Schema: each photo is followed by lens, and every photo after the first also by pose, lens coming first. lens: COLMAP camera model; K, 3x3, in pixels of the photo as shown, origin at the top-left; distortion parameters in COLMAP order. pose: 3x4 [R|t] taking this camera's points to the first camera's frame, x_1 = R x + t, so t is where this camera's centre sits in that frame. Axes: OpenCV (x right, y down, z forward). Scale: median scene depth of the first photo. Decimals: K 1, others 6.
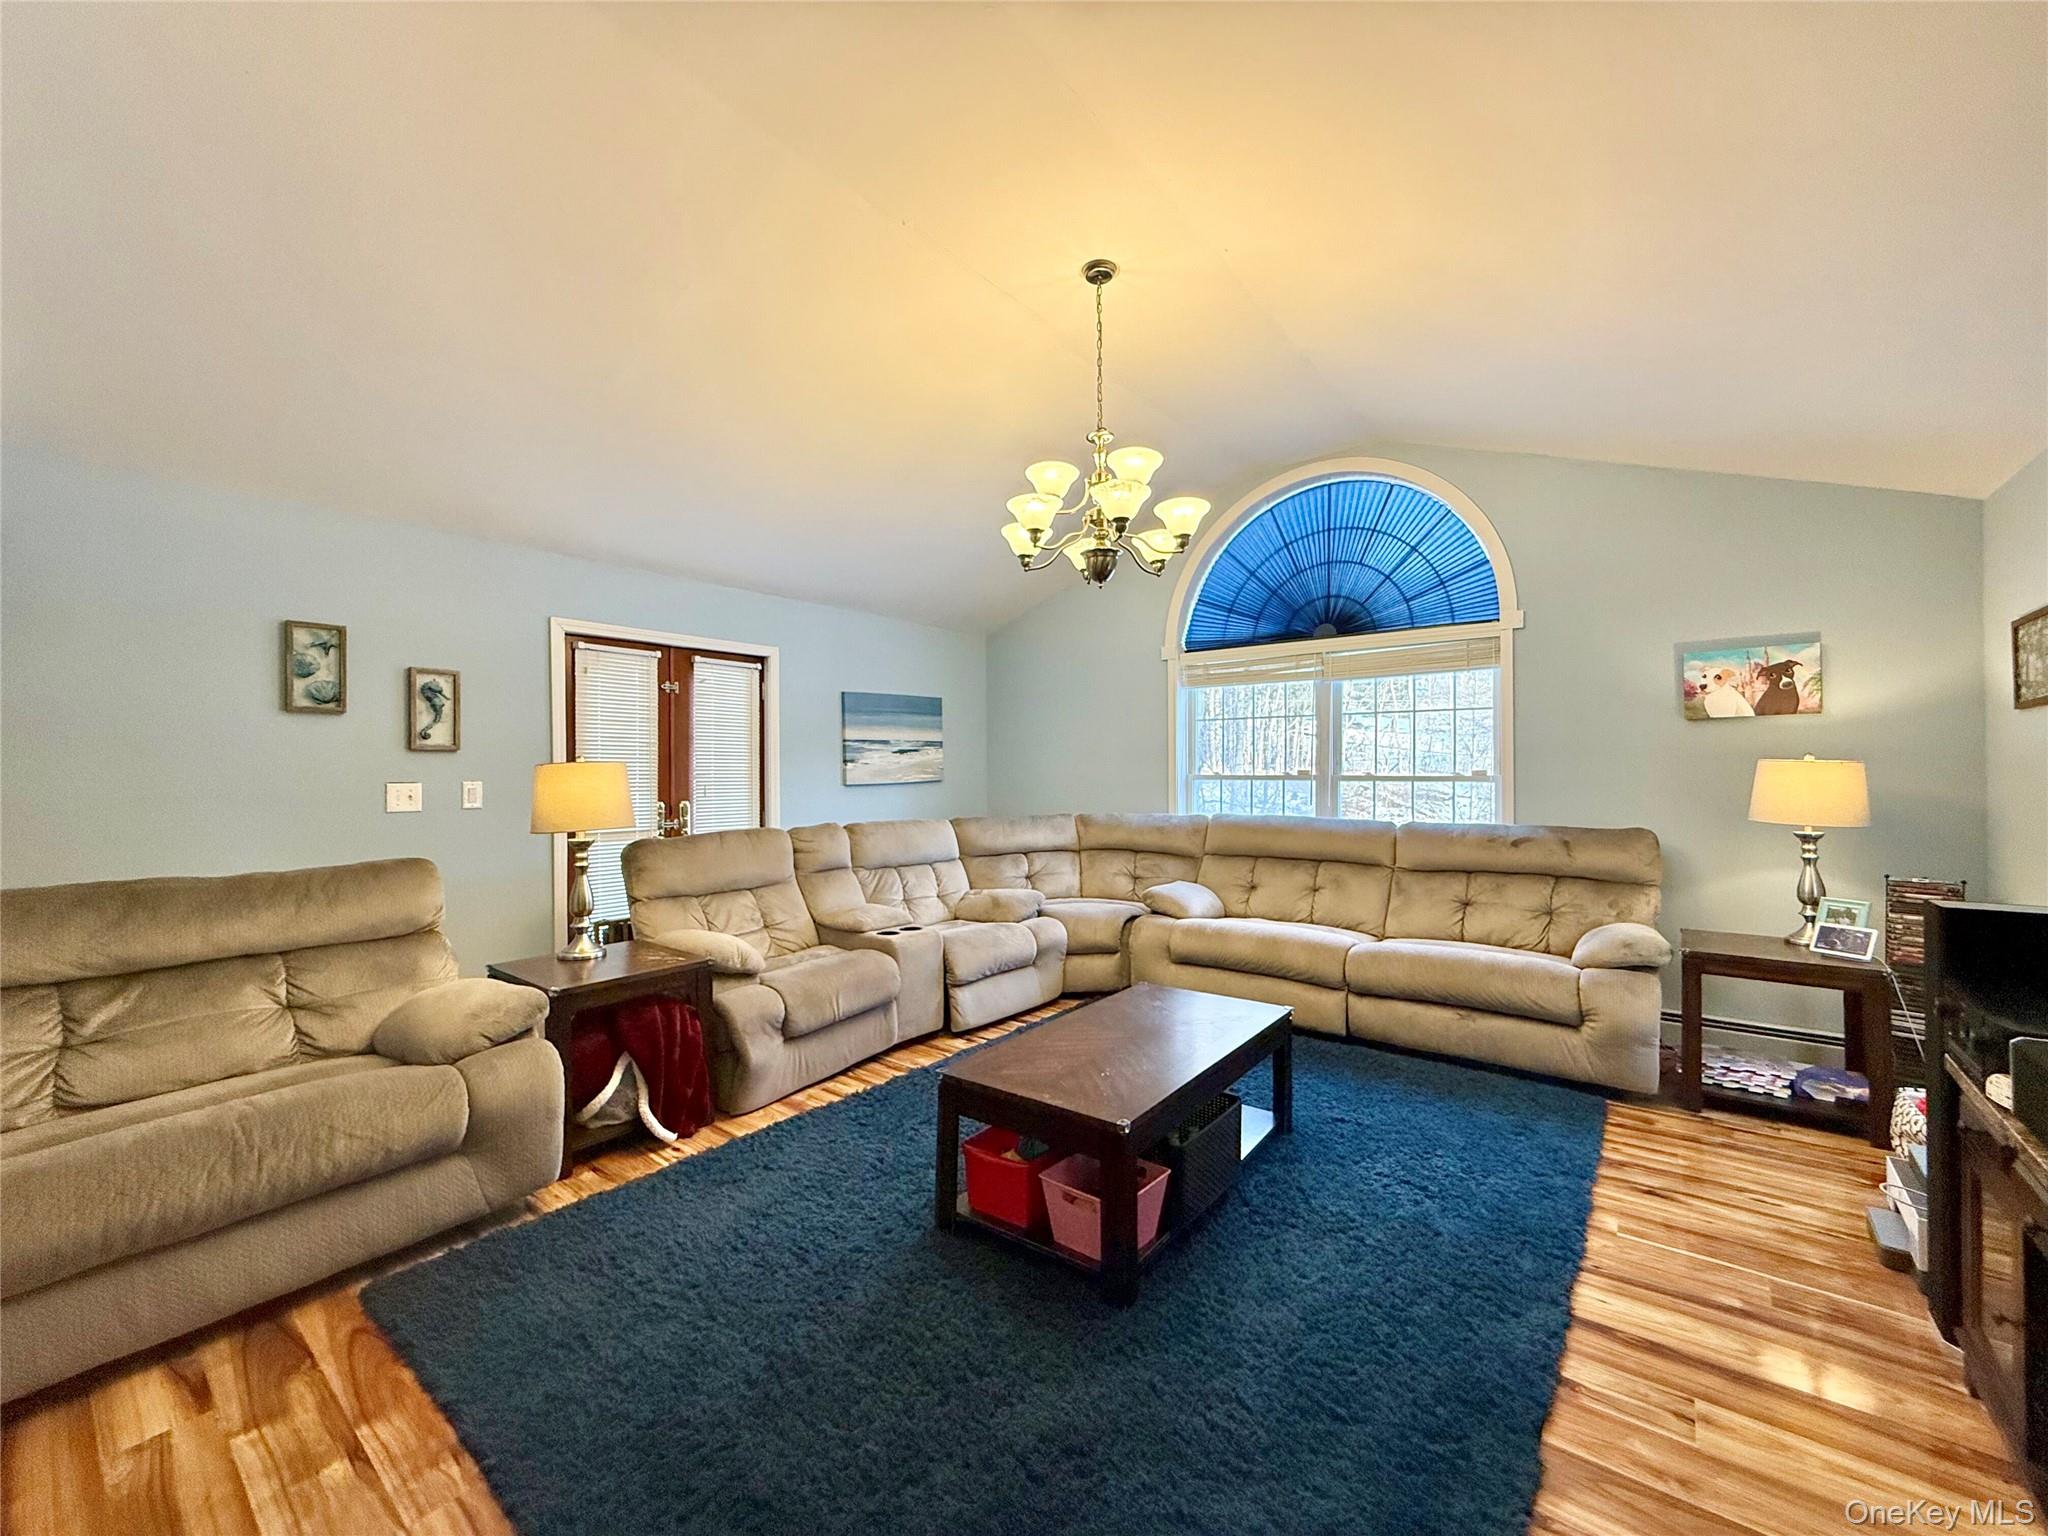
lens RADIAL K [[819.0, 0, 1016.2], [0, 819.0, 768.3], [0, 0, 1]] dist [-0.000287, 0.000410]
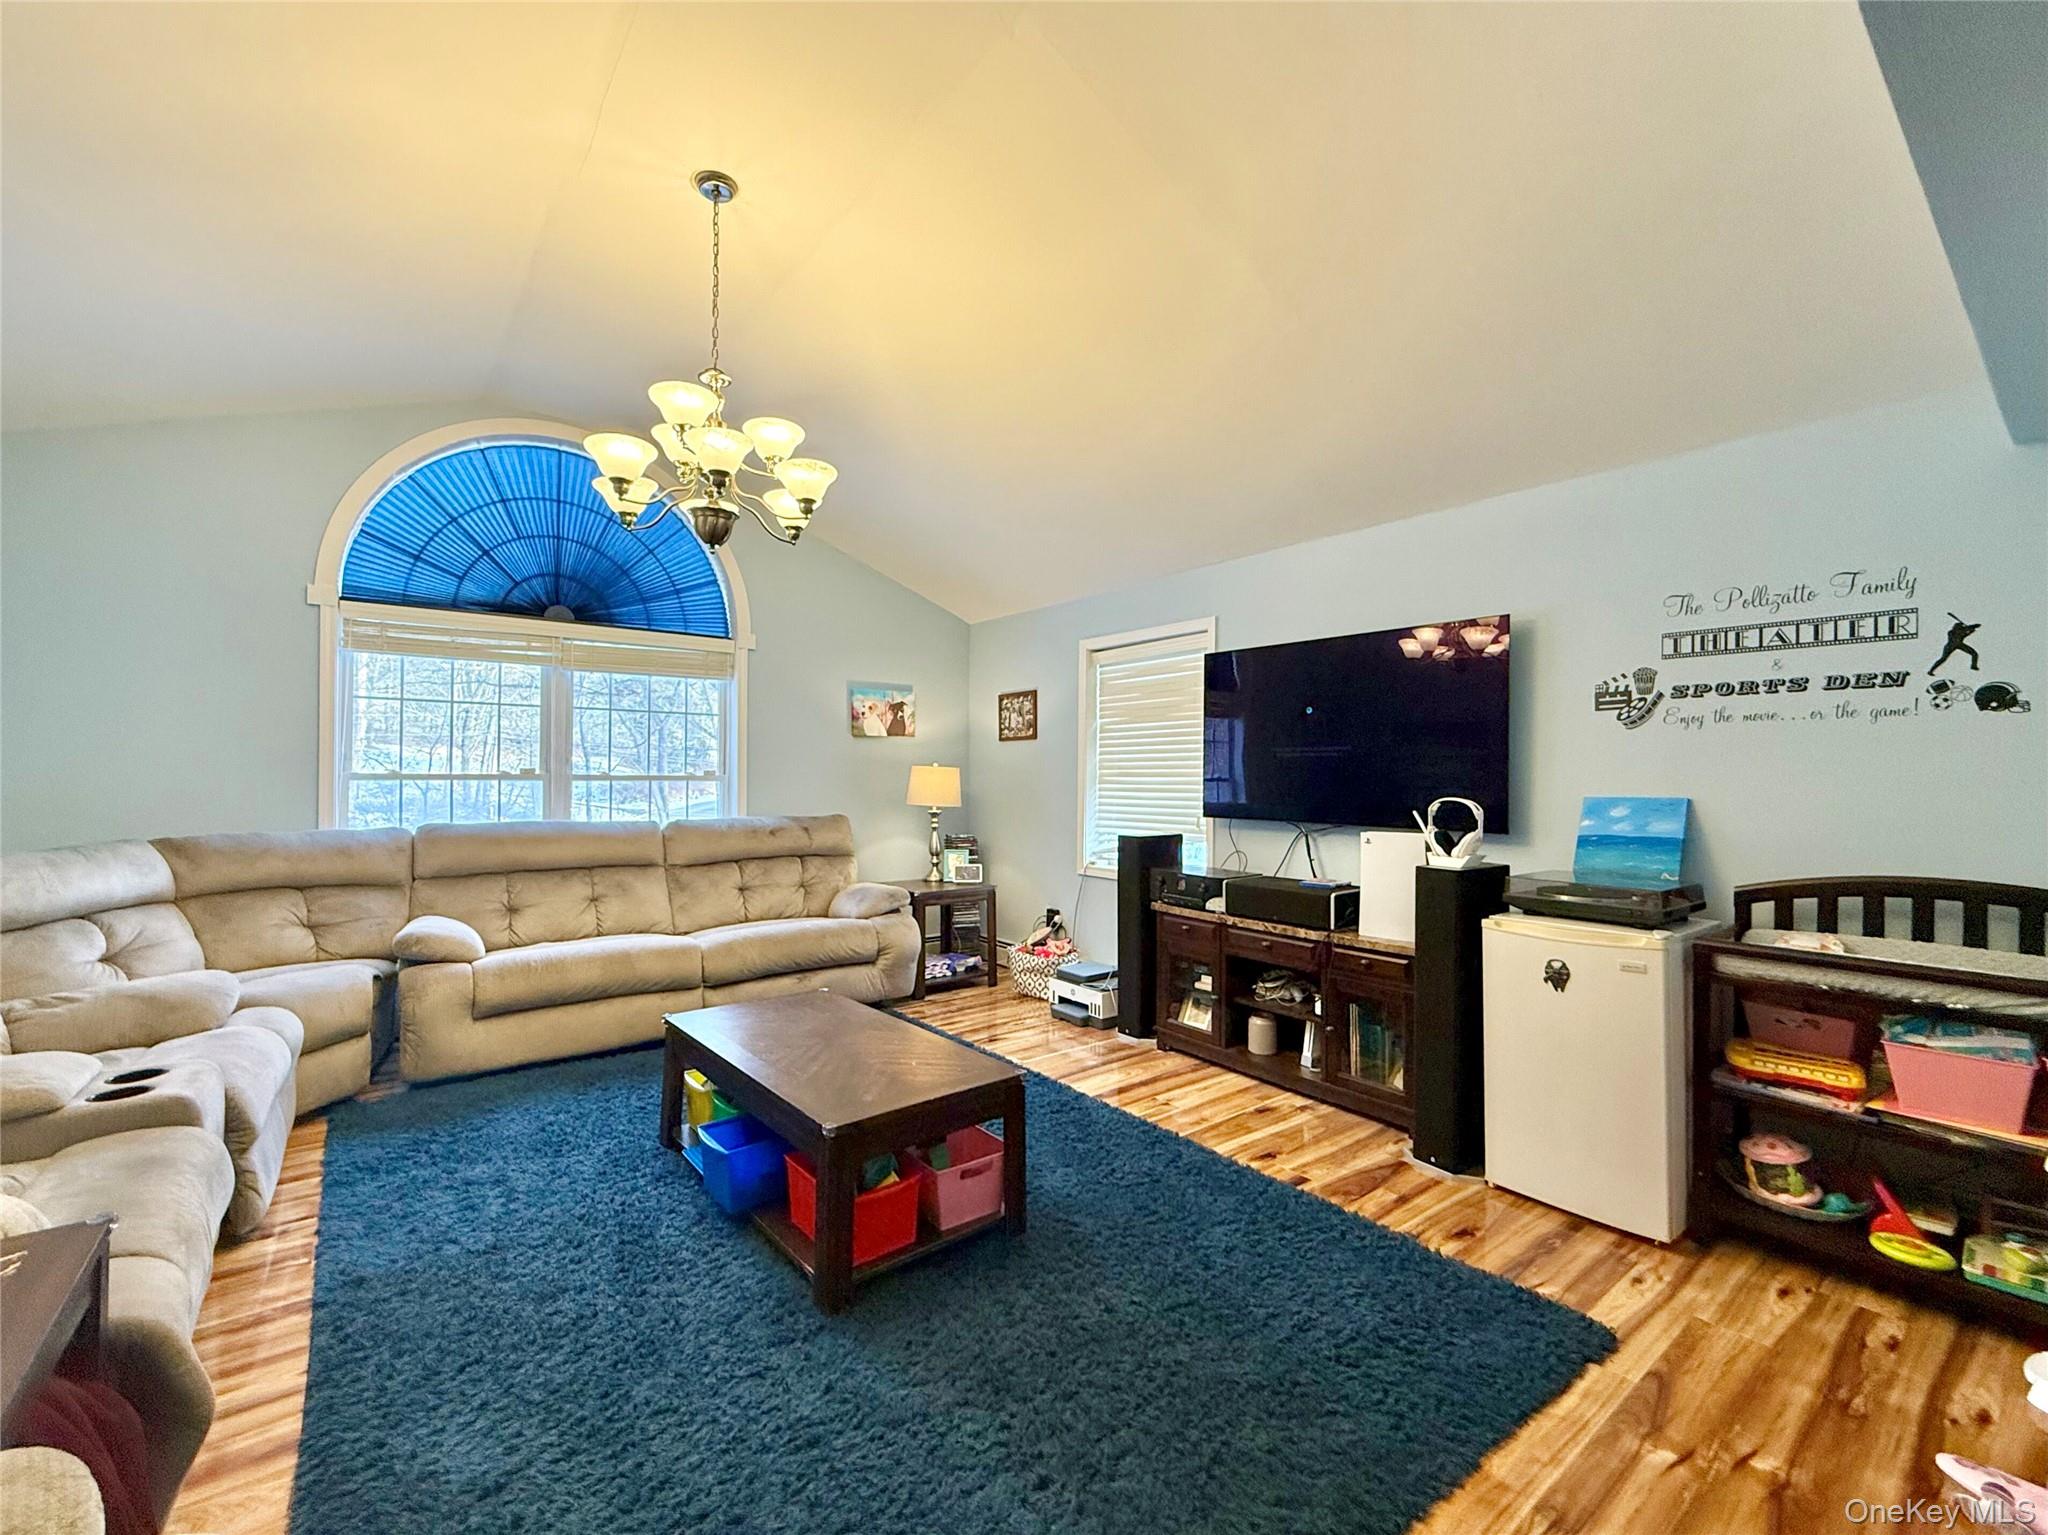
lens RADIAL K [[864.5, 0, 1024.8], [0, 864.5, 766.9], [0, 0, 1]] dist [-0.000285, -0.000002]
pose [[0.232609, 0.013905, 0.972471, -0.523671], [-0.010416, 0.999876, -0.011805, 0.007720], [-0.972515, -0.007383, 0.232725, 0.351552]]
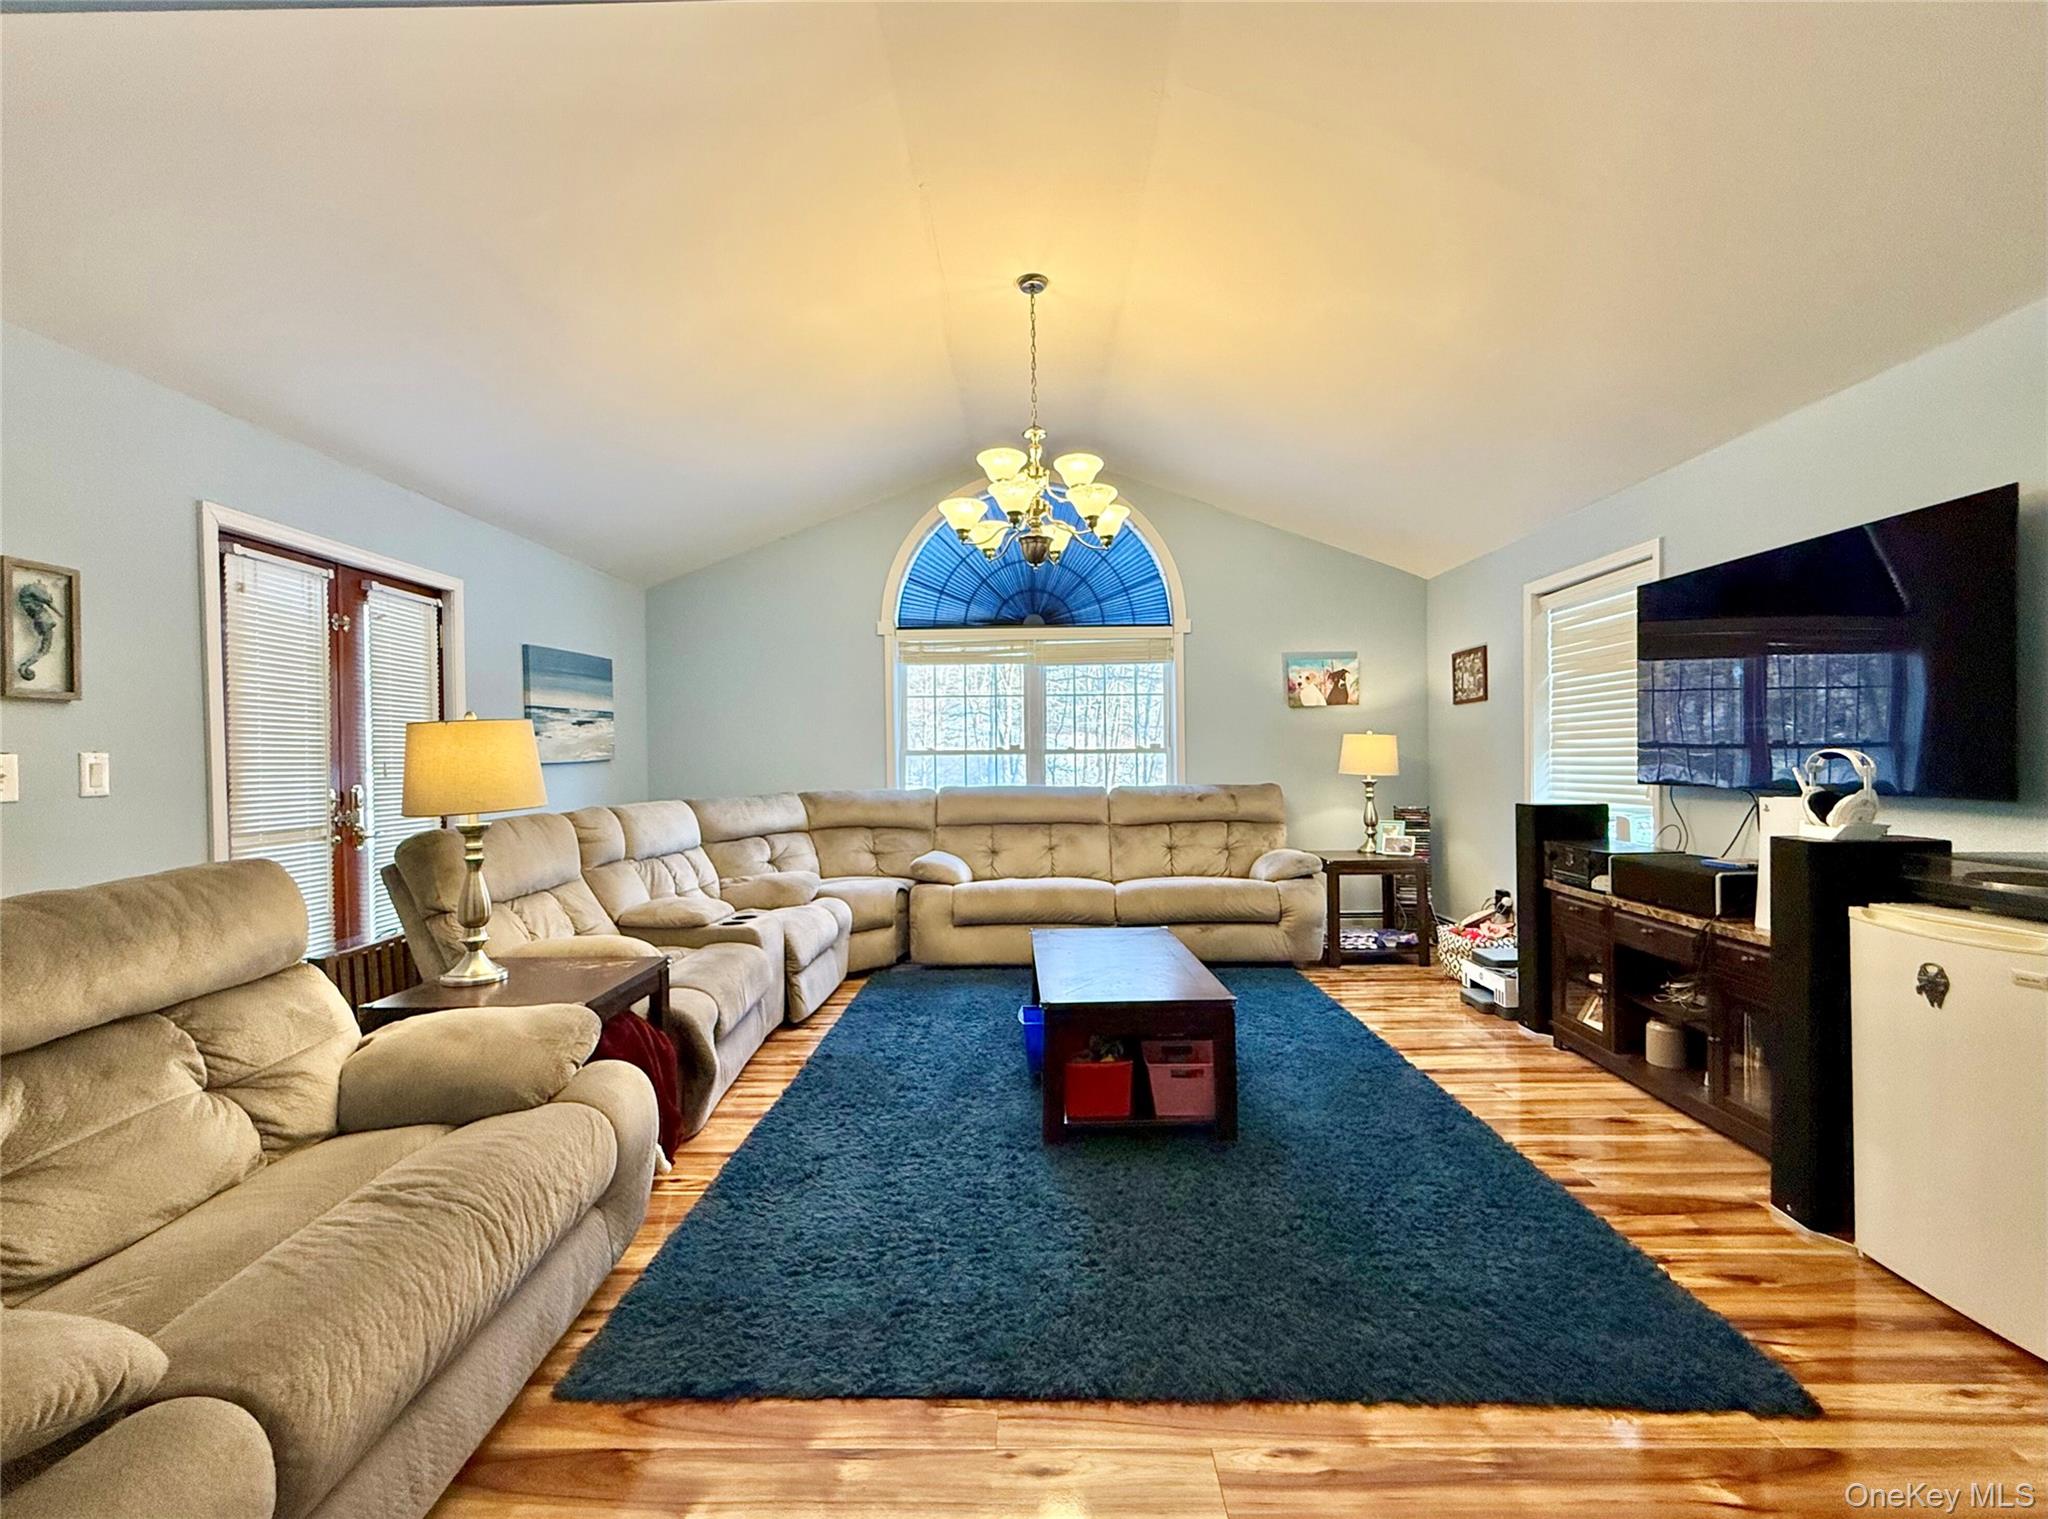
lens RADIAL K [[910.6, 0, 1019.8], [0, 910.6, 762.7], [0, 0, 1]] dist [0.001805, -0.000456]
pose [[0.790168, -0.009860, 0.612811, -0.502877], [0.007099, 0.999951, 0.006935, 0.022449], [-0.612849, -0.001129, 0.790199, 0.031312]]
